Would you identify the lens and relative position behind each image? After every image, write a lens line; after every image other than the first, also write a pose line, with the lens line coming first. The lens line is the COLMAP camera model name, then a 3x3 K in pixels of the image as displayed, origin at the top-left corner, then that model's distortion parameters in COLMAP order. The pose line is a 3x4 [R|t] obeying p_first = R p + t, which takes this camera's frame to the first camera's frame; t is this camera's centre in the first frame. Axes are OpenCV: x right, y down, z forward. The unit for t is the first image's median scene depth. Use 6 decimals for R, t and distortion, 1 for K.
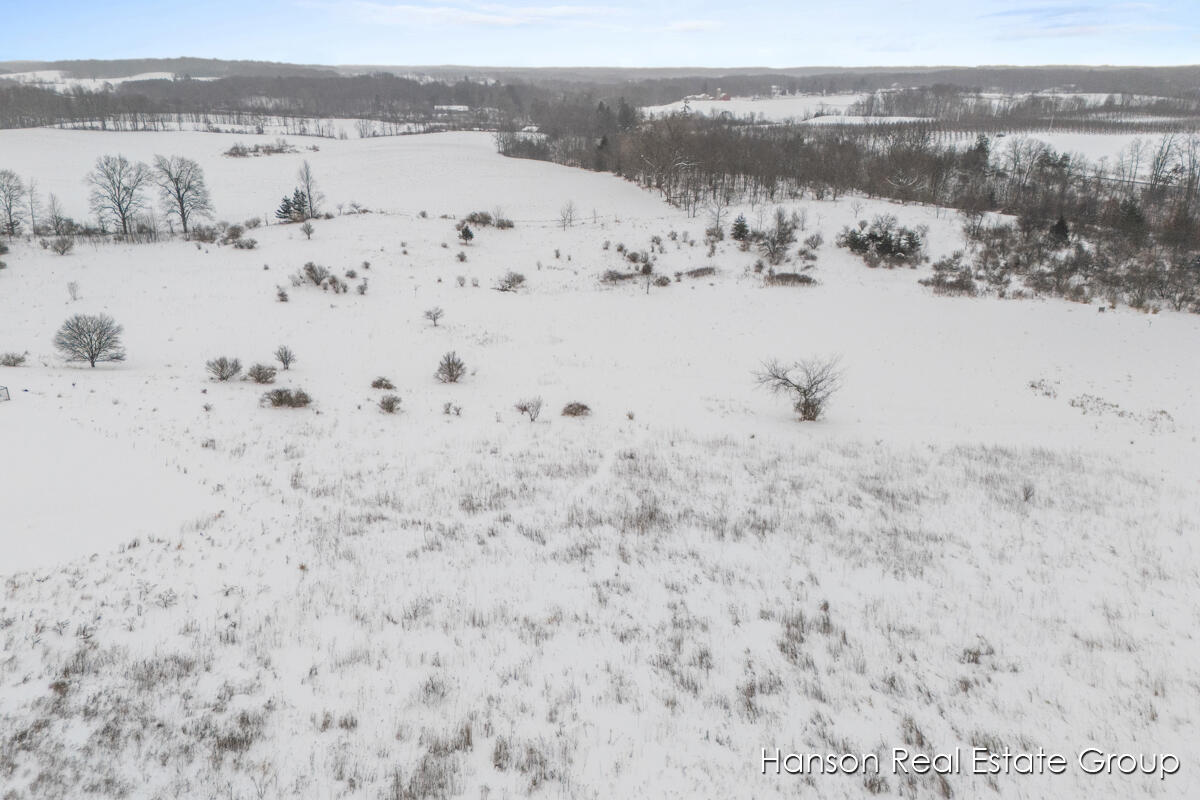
lens RADIAL K [[859.9, 0, 622.3], [0, 859.9, 397.9], [0, 0, 1]] dist [0.057882, -0.039421]
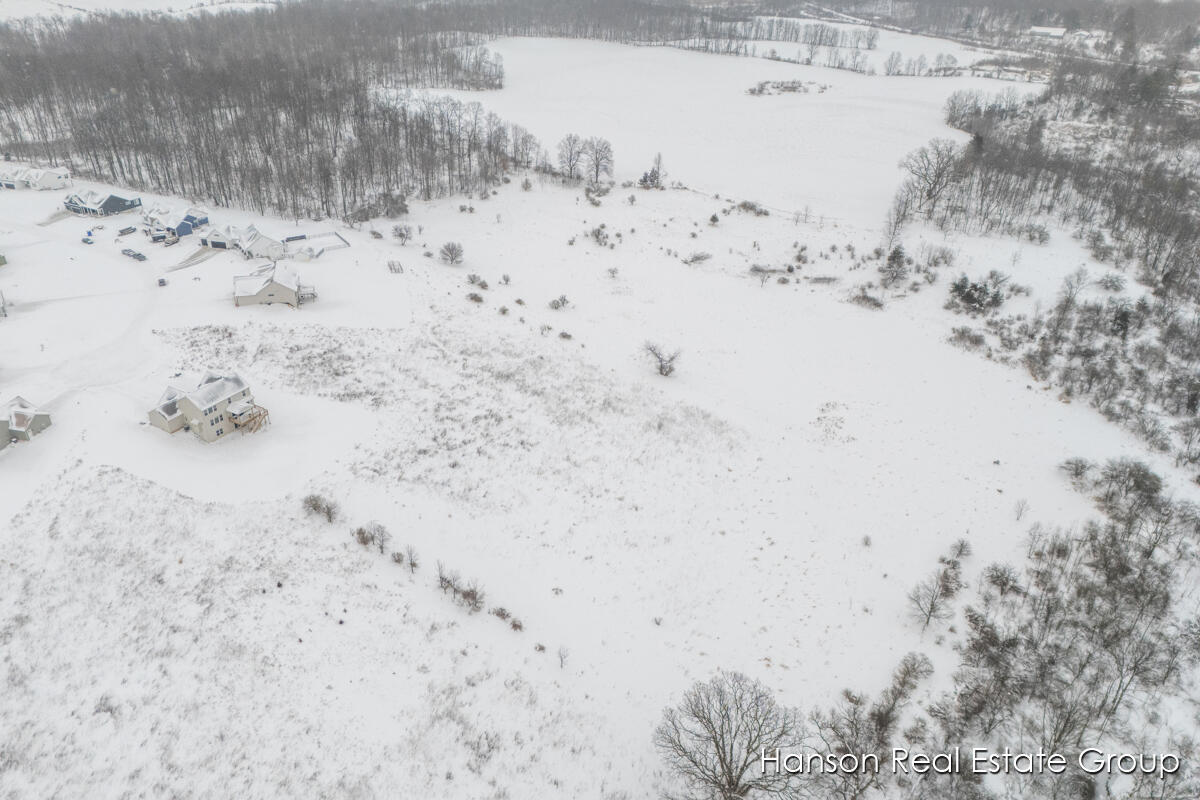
lens RADIAL K [[859.9, 0, 604.2], [0, 859.9, 398.8], [0, 0, 1]] dist [0.057882, -0.039421]
pose [[0.735300, 0.330973, -0.591431, 0.674419], [-0.248800, 0.943541, 0.218698, -0.166326], [0.630423, -0.013660, 0.776132, -0.330418]]
